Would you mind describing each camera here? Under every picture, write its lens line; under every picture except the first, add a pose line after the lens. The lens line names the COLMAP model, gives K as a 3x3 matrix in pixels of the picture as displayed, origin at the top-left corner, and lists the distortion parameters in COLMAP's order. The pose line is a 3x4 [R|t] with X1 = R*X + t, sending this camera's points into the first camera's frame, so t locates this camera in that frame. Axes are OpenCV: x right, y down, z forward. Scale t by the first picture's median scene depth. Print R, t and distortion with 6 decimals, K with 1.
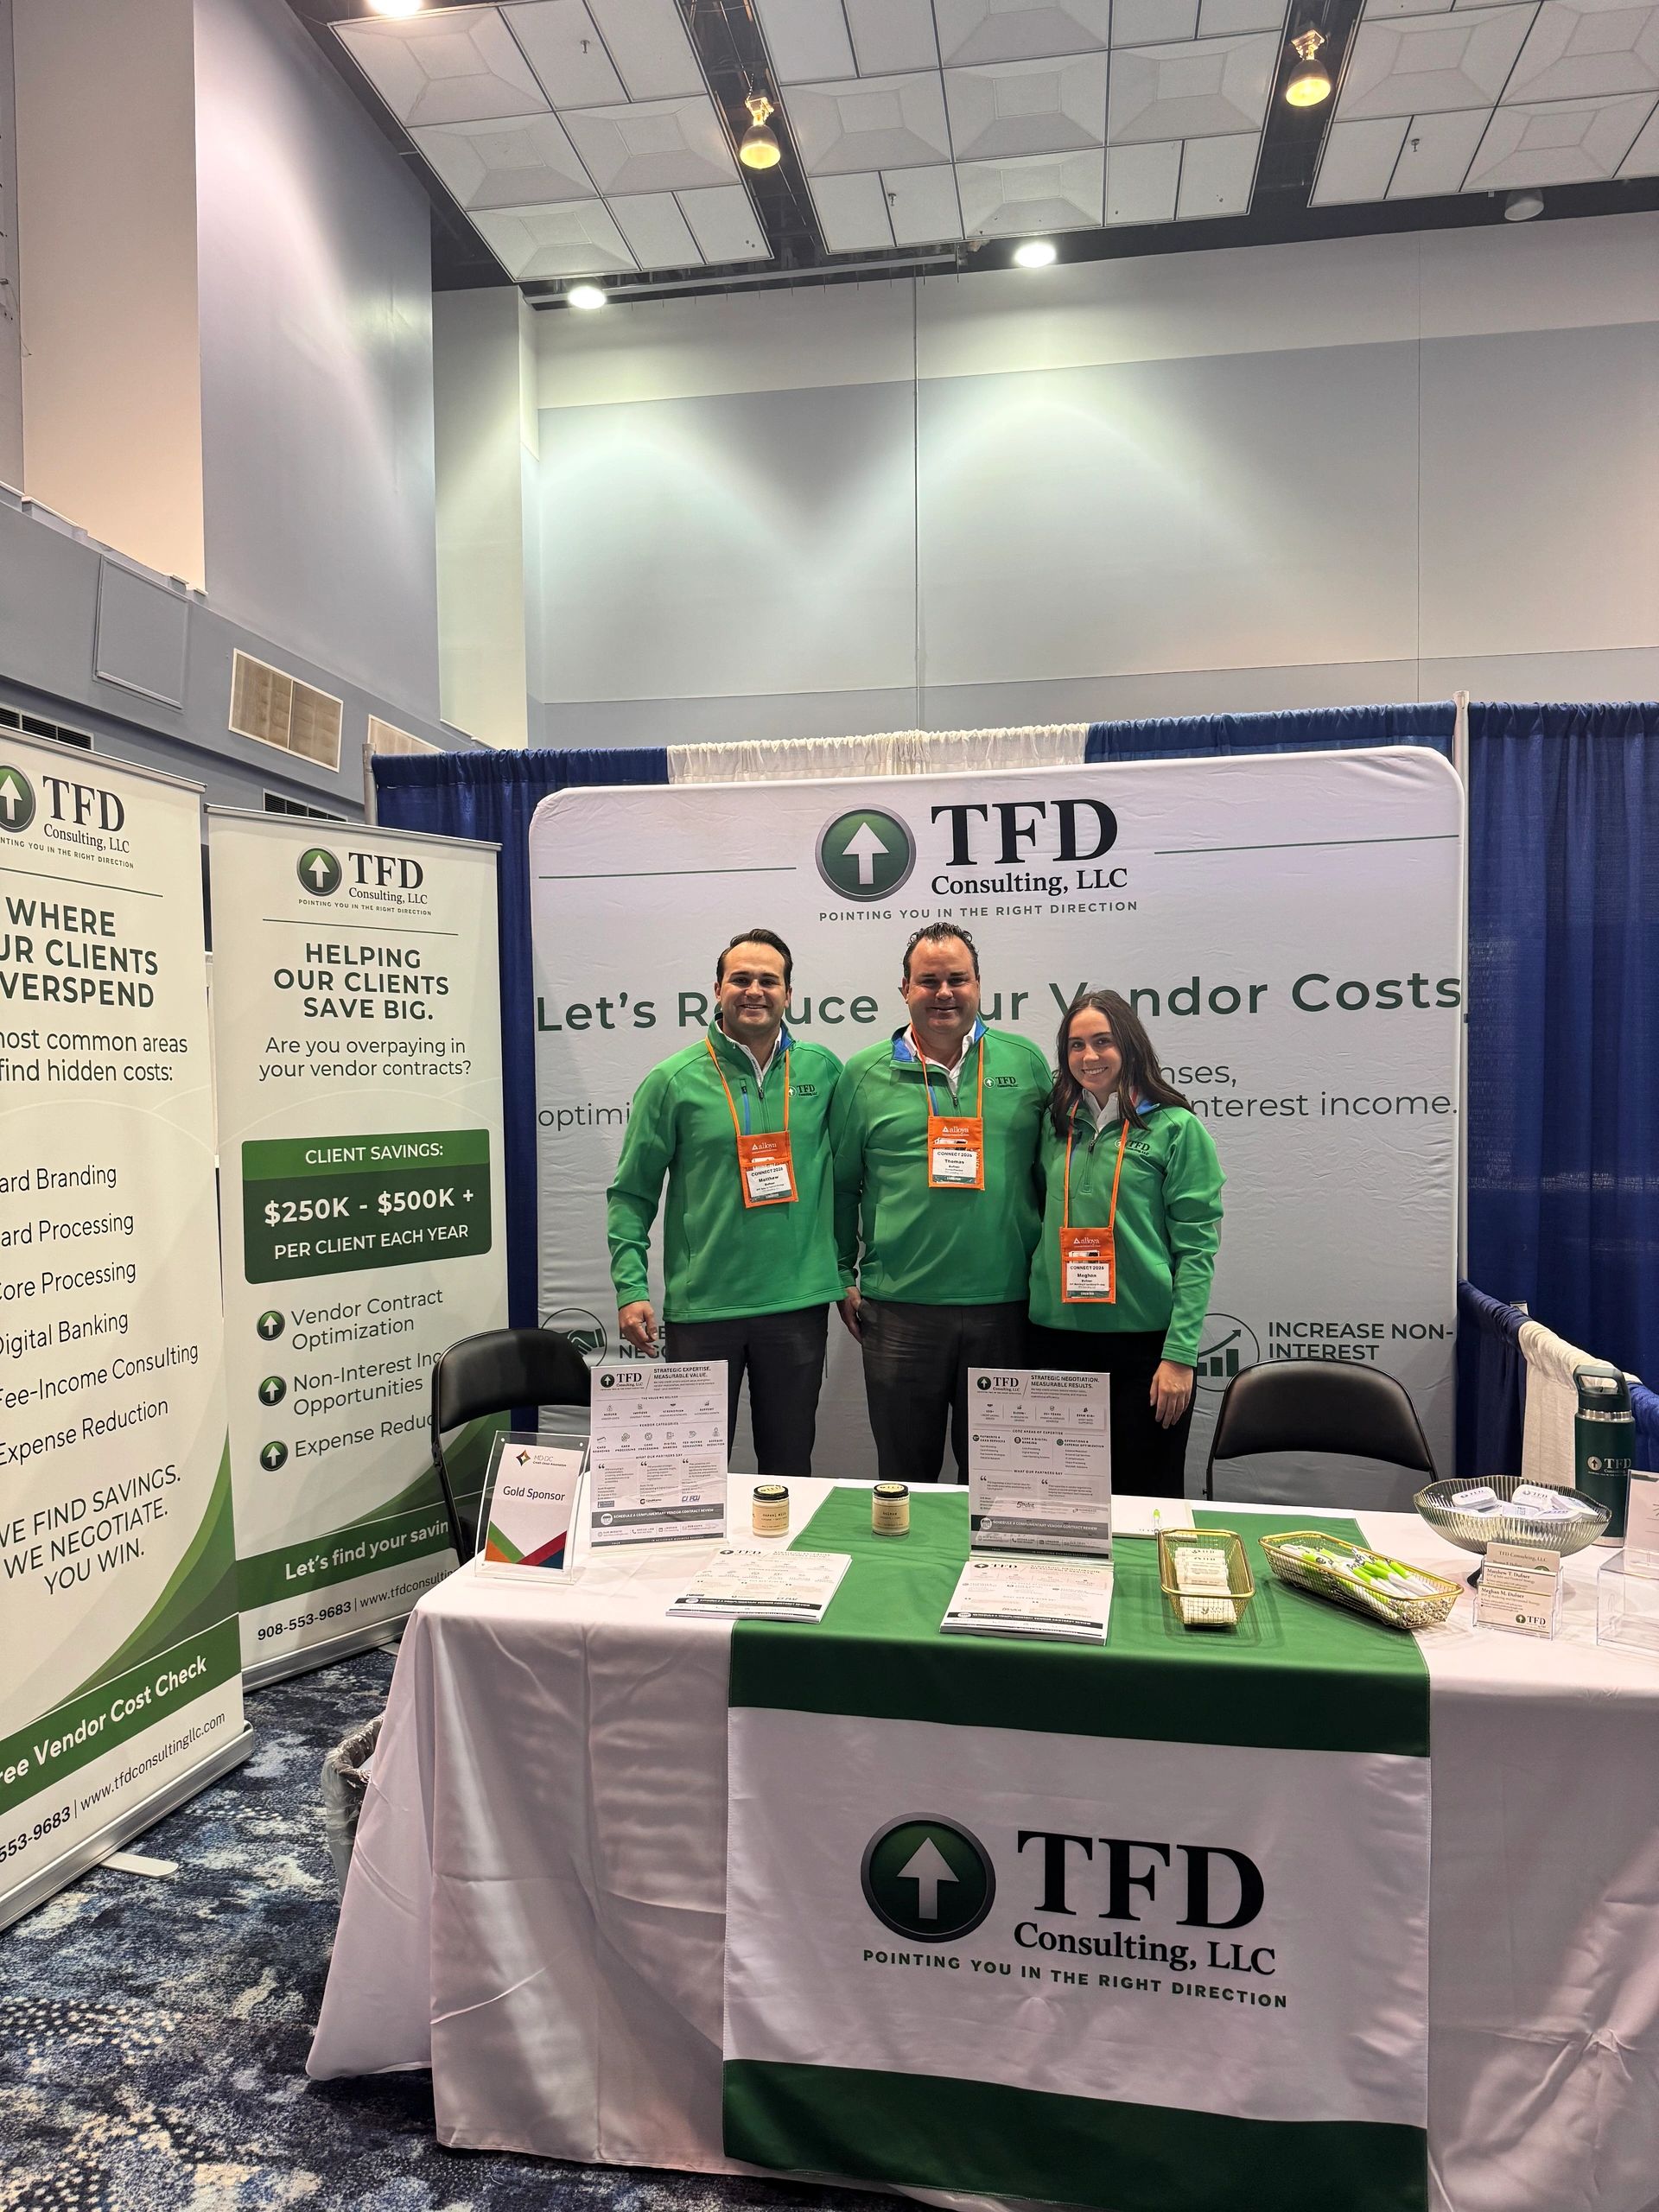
lens RADIAL K [[1471.3, 0, 829.5], [0, 1471.3, 1106.0], [0, 0, 1]] dist [0.105219, -0.100723]
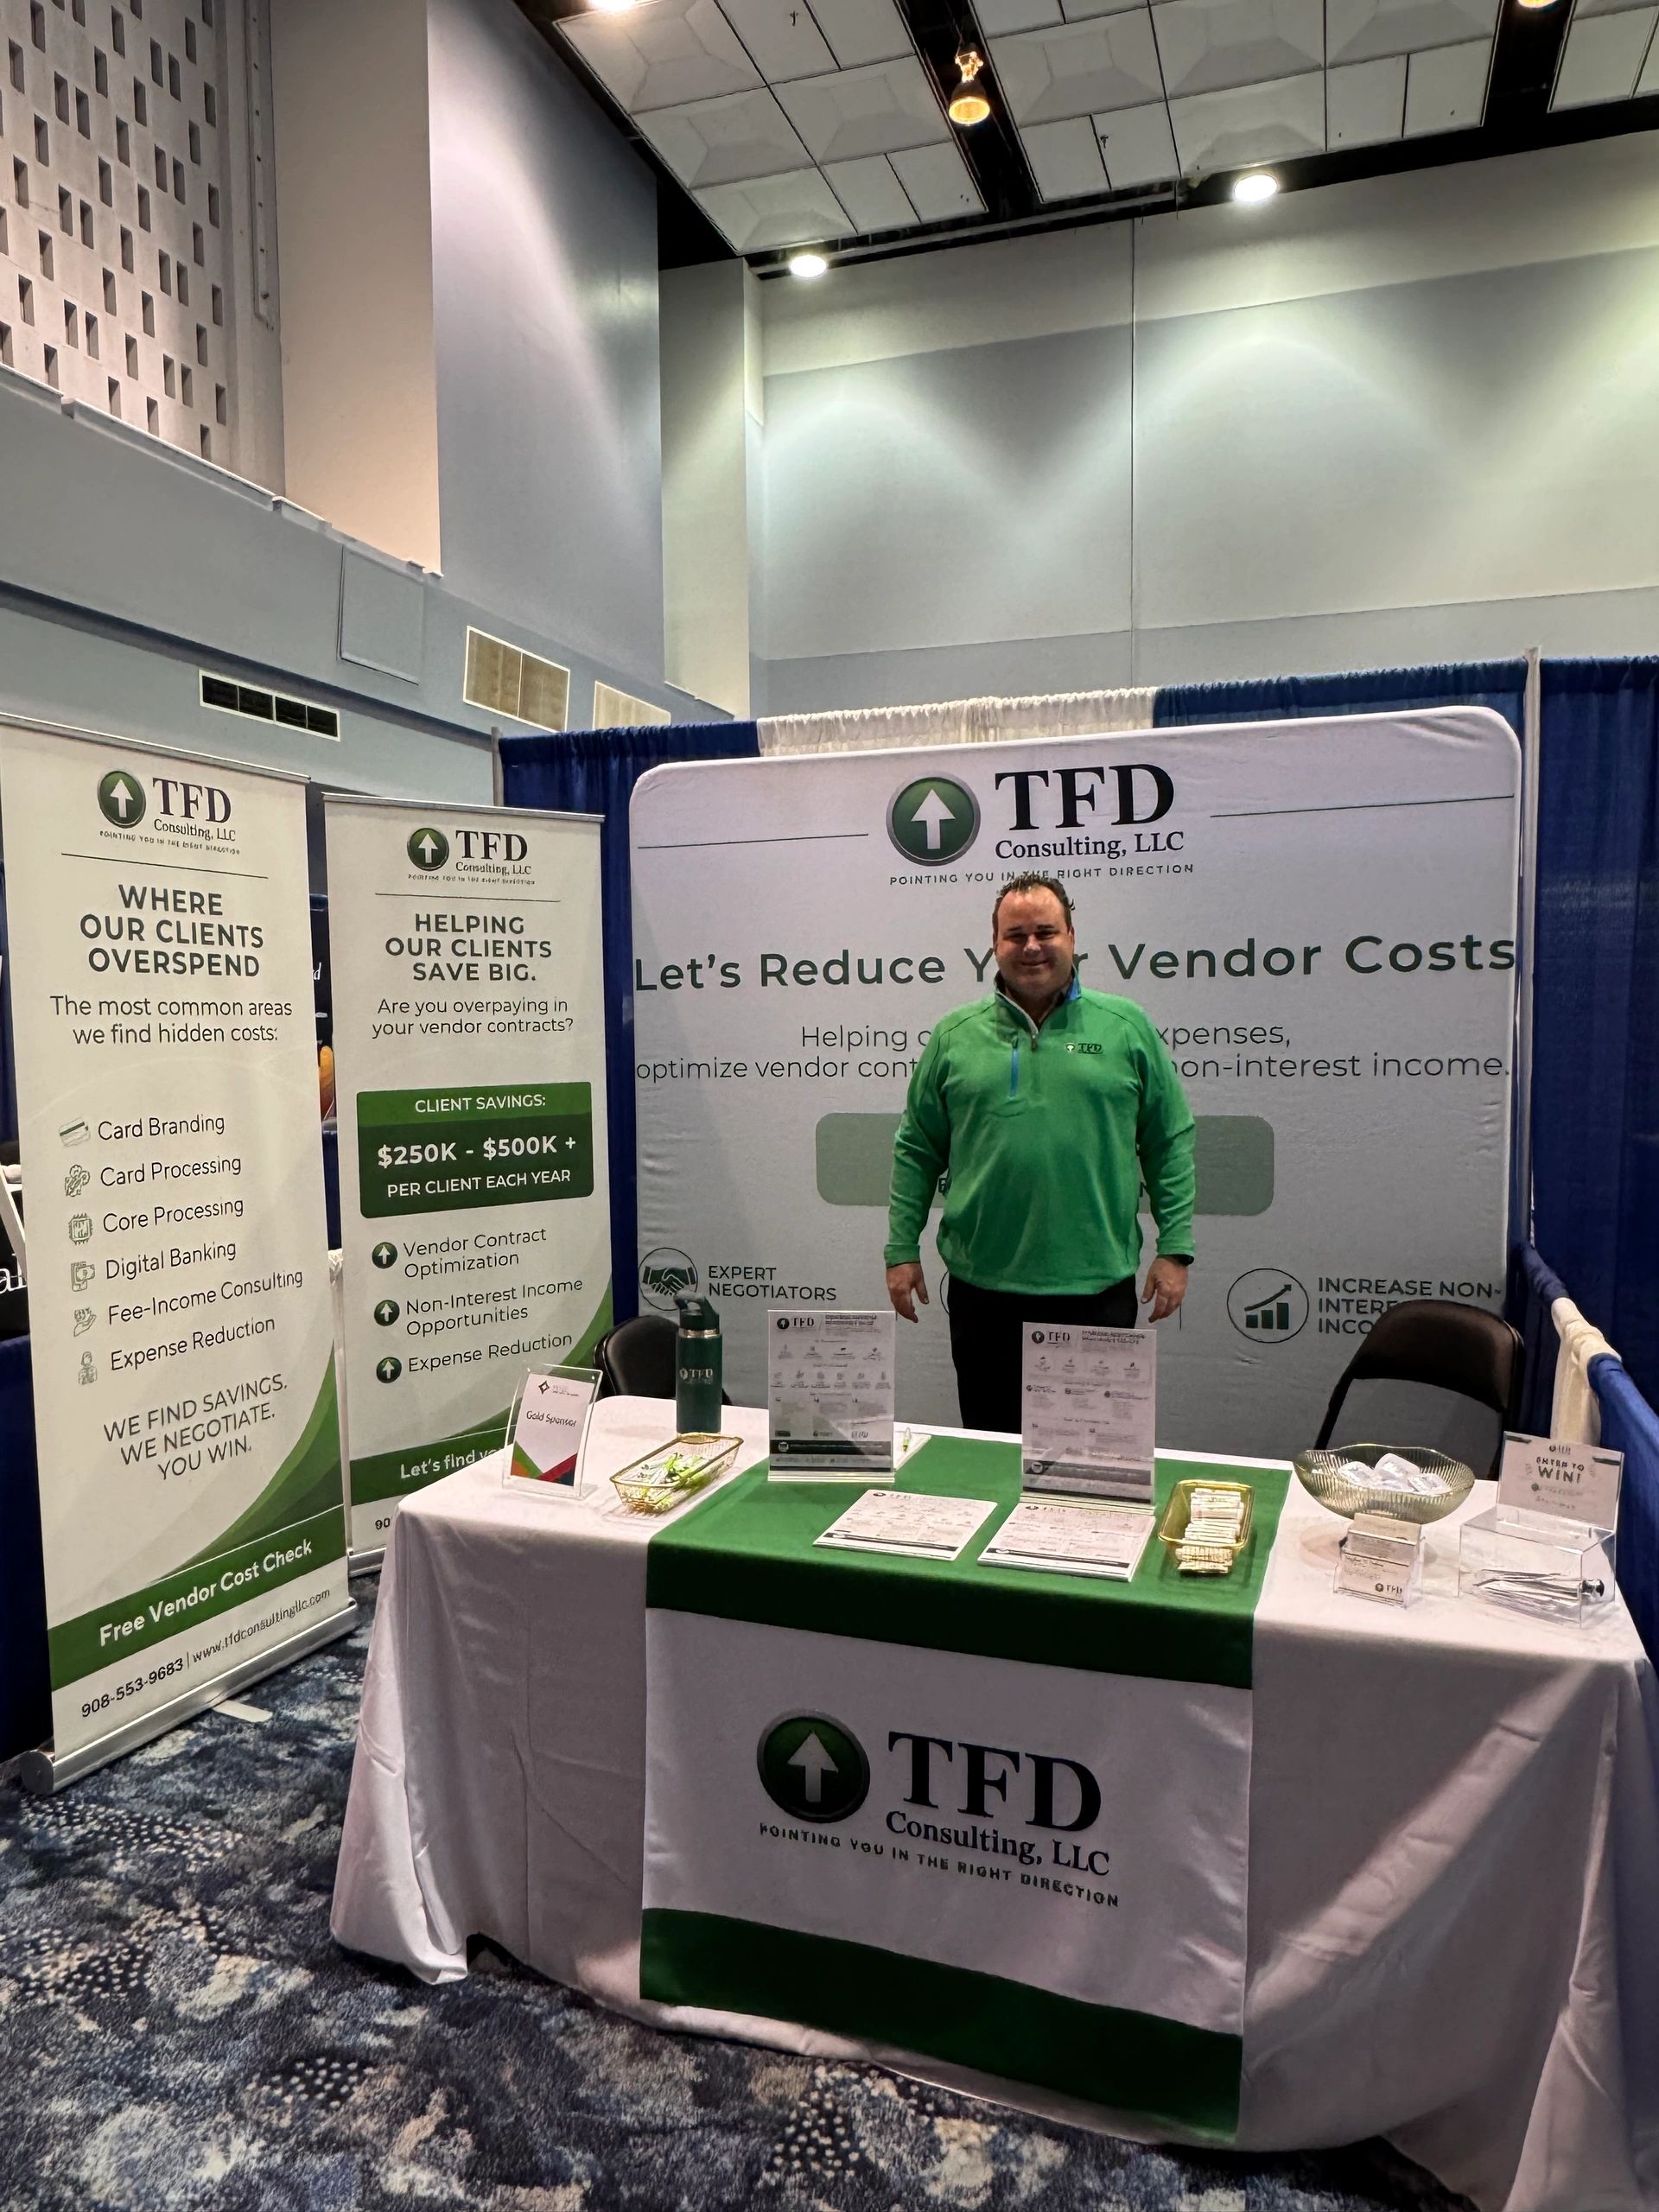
lens RADIAL K [[1438.1, 0, 829.5], [0, 1438.1, 1106.0], [0, 0, 1]] dist [0.014412, 0.005689]
pose [[0.989689, 0.010940, -0.142814, 0.103462], [-0.005332, 0.999202, 0.039594, -0.010033], [0.143133, -0.038424, 0.988957, -0.020054]]
